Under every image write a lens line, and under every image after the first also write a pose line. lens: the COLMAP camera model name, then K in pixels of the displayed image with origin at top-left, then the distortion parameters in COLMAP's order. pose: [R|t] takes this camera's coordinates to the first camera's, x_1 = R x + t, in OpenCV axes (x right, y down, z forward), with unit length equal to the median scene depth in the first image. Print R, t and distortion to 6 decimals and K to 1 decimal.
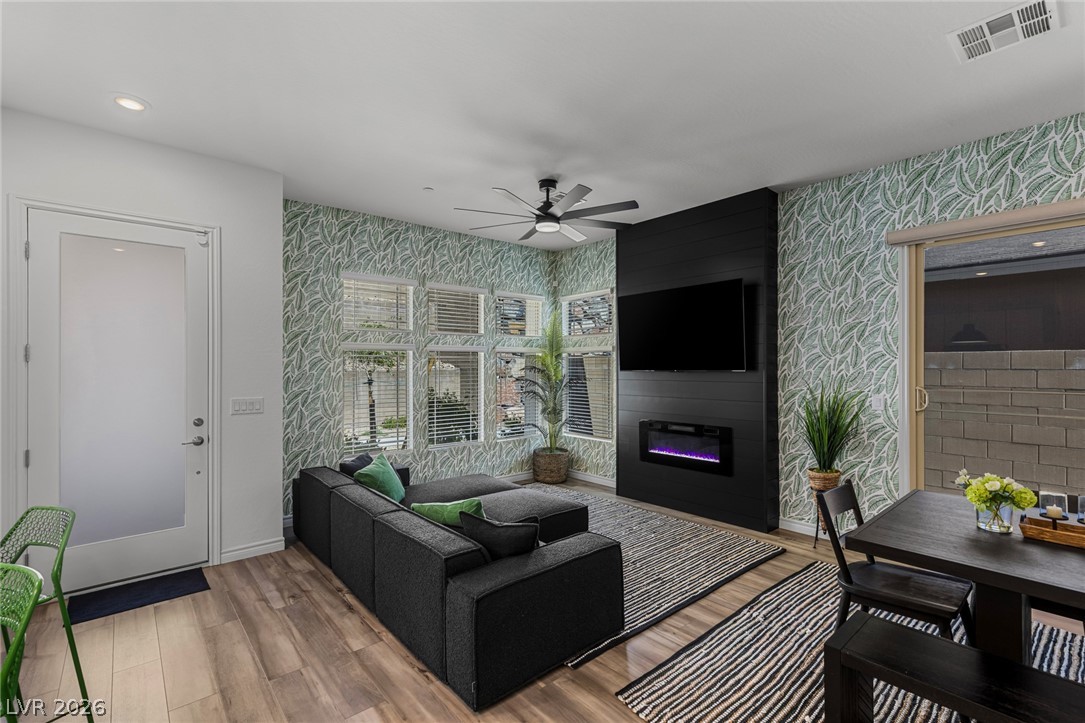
lens RADIAL K [[486.4, 0, 547.3], [0, 486.4, 362.8], [0, 0, 1]] dist [0.007798, -0.001795]
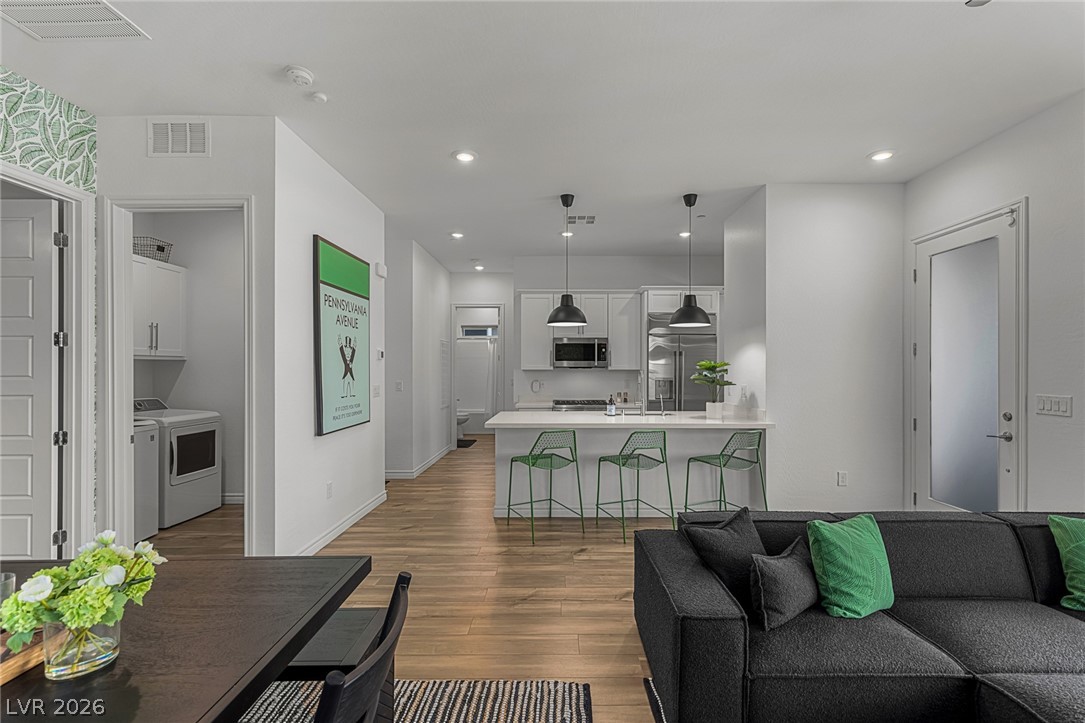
lens RADIAL K [[486.4, 0, 558.7], [0, 486.4, 367.2], [0, 0, 1]] dist [0.007798, -0.001795]
pose [[-0.657238, 0.001077, -0.753682, 0.514499], [0.005412, 0.999980, -0.003291, 0.023979], [0.753663, -0.006242, -0.657231, 0.897355]]
